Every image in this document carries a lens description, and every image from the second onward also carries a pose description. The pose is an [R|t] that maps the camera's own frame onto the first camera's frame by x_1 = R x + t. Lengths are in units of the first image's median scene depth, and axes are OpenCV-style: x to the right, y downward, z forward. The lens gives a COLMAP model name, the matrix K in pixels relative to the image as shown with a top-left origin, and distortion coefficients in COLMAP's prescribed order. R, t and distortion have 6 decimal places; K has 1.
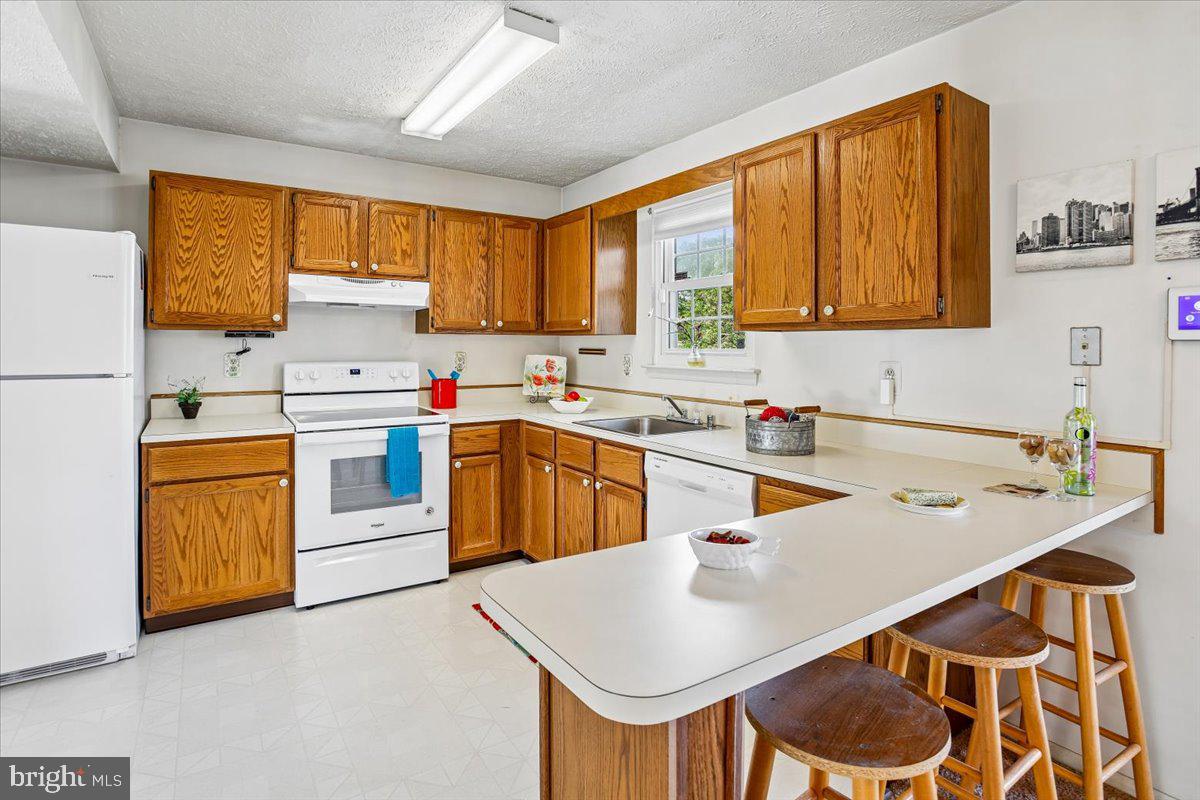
lens RADIAL K [[615.8, 0, 601.6], [0, 615.8, 338.7], [0, 0, 1]] dist [-0.042560, 0.000799]
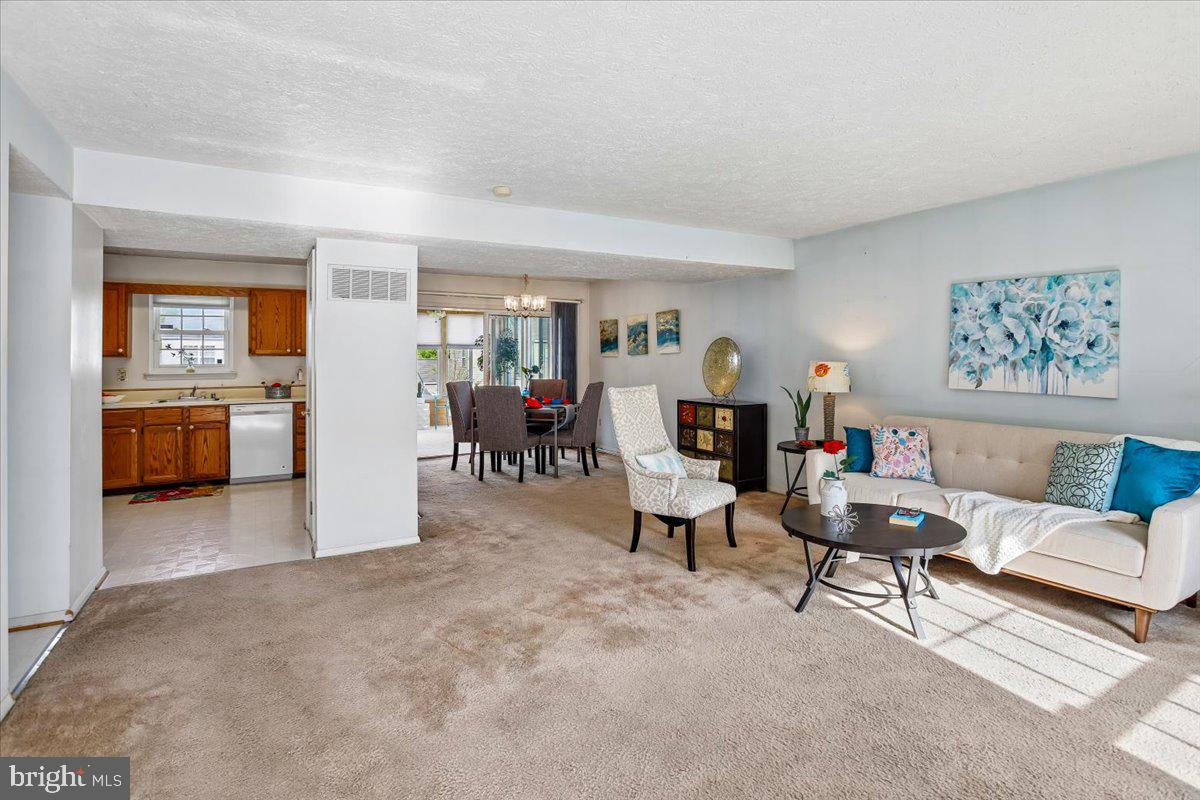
lens RADIAL K [[612.9, 0, 598.7], [0, 612.9, 349.6], [0, 0, 1]] dist [-0.024842, 0.000019]
pose [[0.074327, 0.004161, 0.997225, -1.837504], [-0.004453, 0.999983, -0.003840, -0.032212], [-0.997224, -0.004155, 0.074345, -0.541849]]
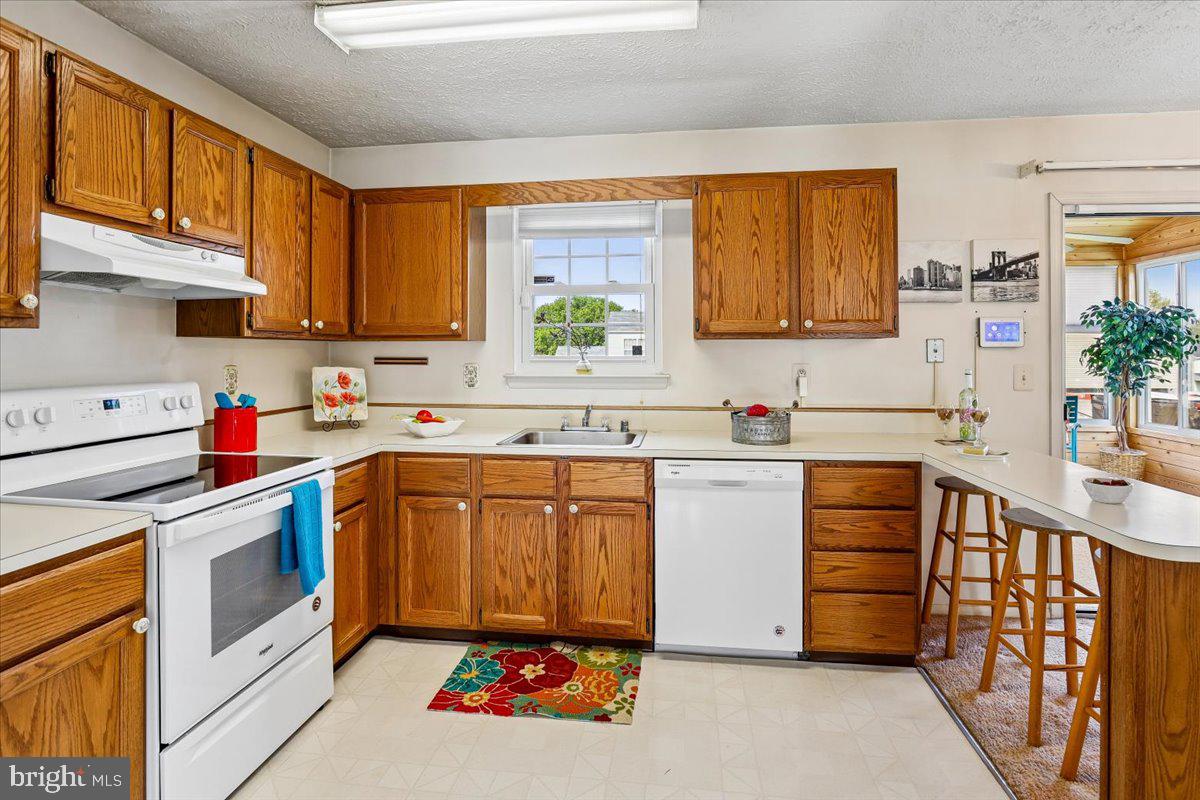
lens RADIAL K [[612.9, 0, 598.7], [0, 612.9, 349.6], [0, 0, 1]] dist [-0.024842, 0.000019]
pose [[0.660716, -0.003192, 0.750629, -0.586676], [-0.001801, 0.999981, 0.005838, 0.000286], [-0.750634, -0.005209, 0.660698, 0.341549]]
